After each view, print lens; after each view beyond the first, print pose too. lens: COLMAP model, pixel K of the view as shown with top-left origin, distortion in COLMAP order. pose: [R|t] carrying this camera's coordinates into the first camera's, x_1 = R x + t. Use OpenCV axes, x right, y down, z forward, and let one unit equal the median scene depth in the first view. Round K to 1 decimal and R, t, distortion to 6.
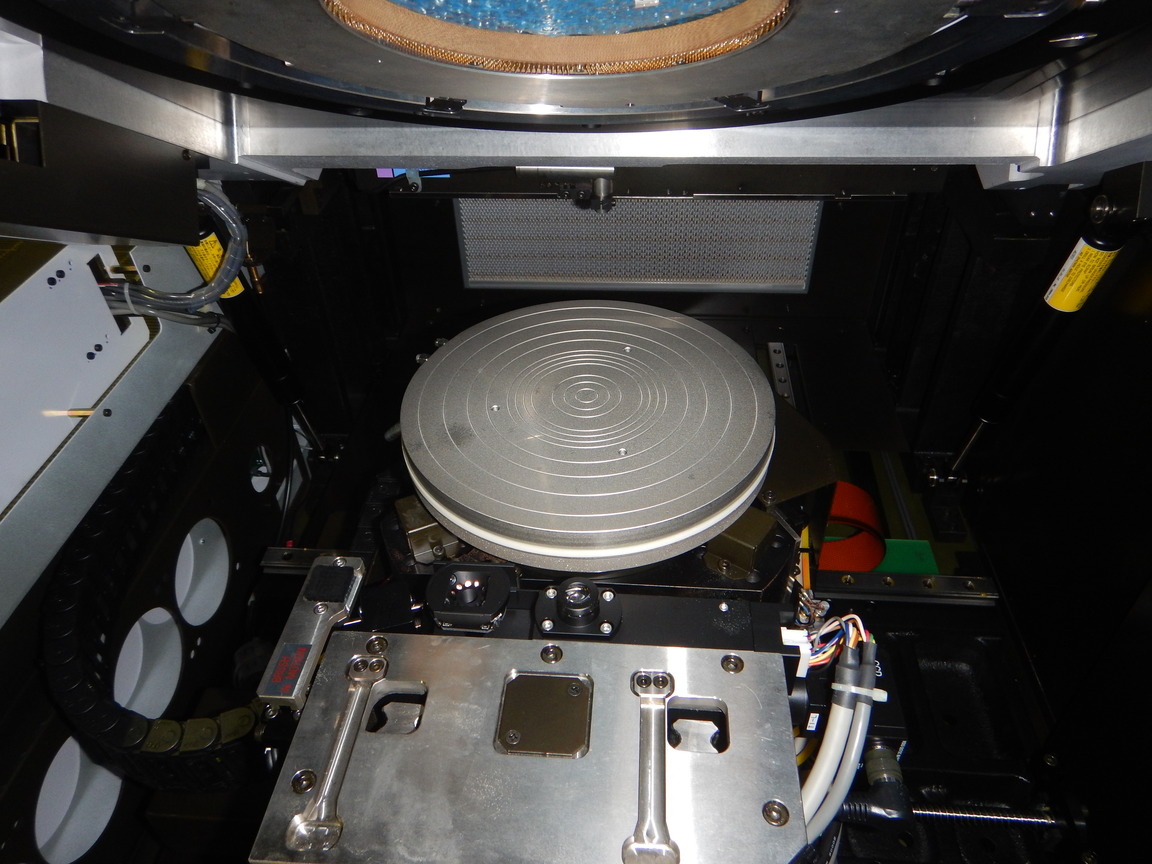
lens RADIAL K [[814.3, 0, 590.8], [0, 814.3, 428.1], [0, 0, 1]] dist [0.015321, -0.002537]
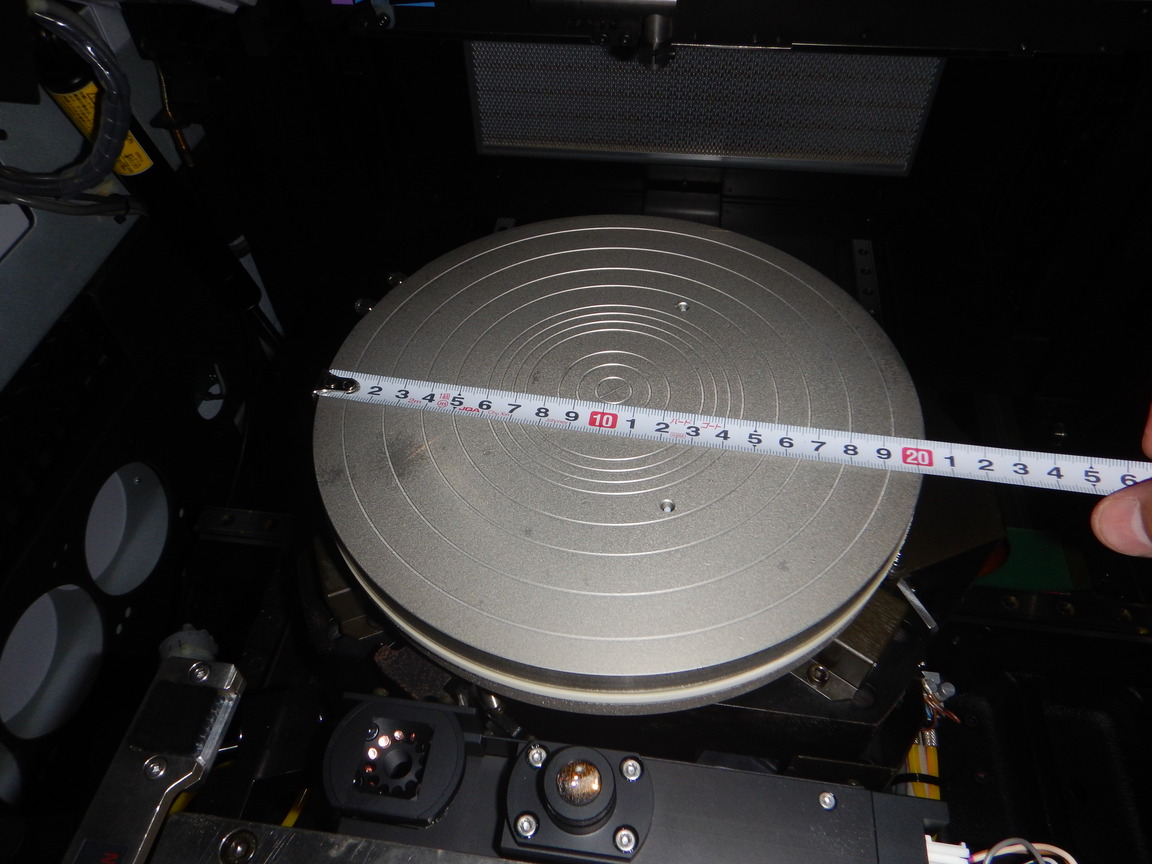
lens RADIAL K [[814.3, 0, 581.9], [0, 814.3, 430.3], [0, 0, 1]] dist [0.015321, -0.002537]
pose [[0.997617, 0.050424, -0.047096, 0.000943], [-0.041280, 0.983133, 0.178174, -0.087253], [0.055286, -0.175805, 0.982871, 0.276290]]
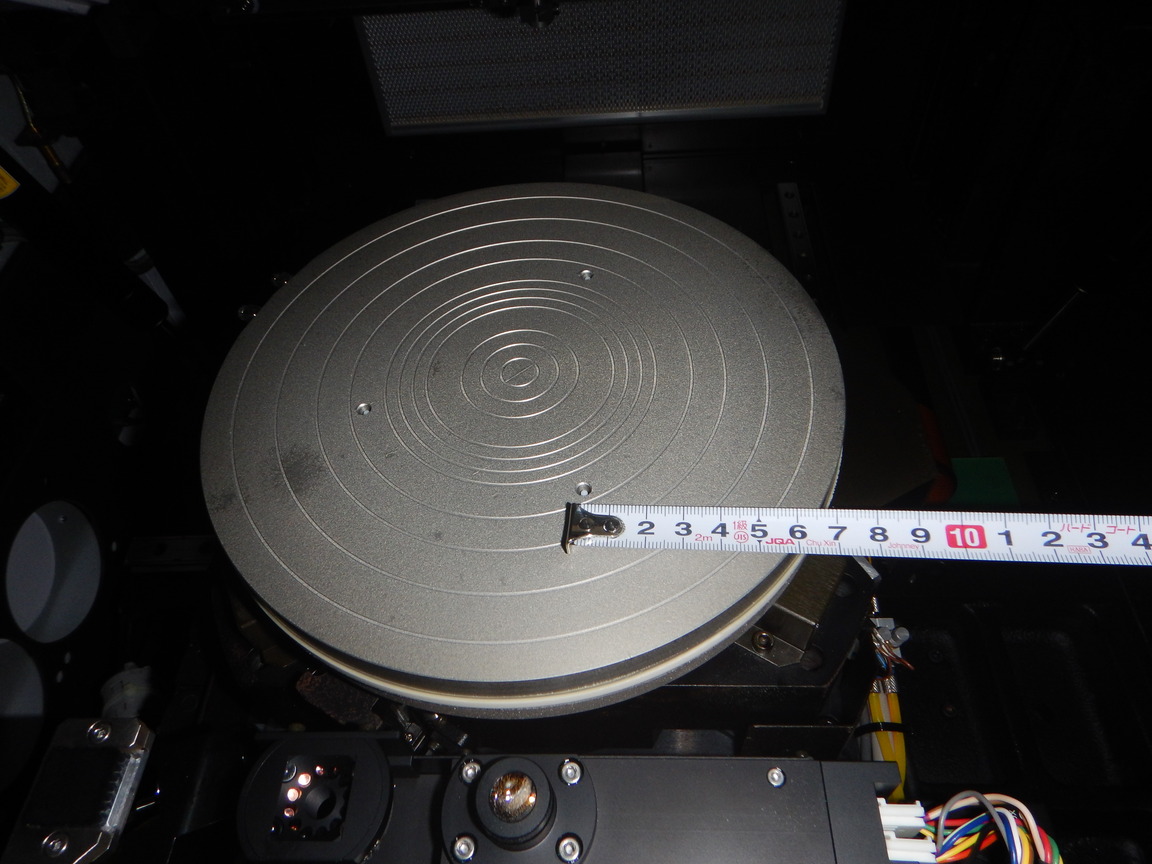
lens RADIAL K [[814.3, 0, 584.3], [0, 814.3, 427.0], [0, 0, 1]] dist [0.015321, -0.002537]
pose [[0.997611, -0.069006, -0.003117, 0.029600], [0.068127, 0.975453, 0.209403, -0.088485], [-0.011410, -0.209115, 0.977824, 0.301803]]
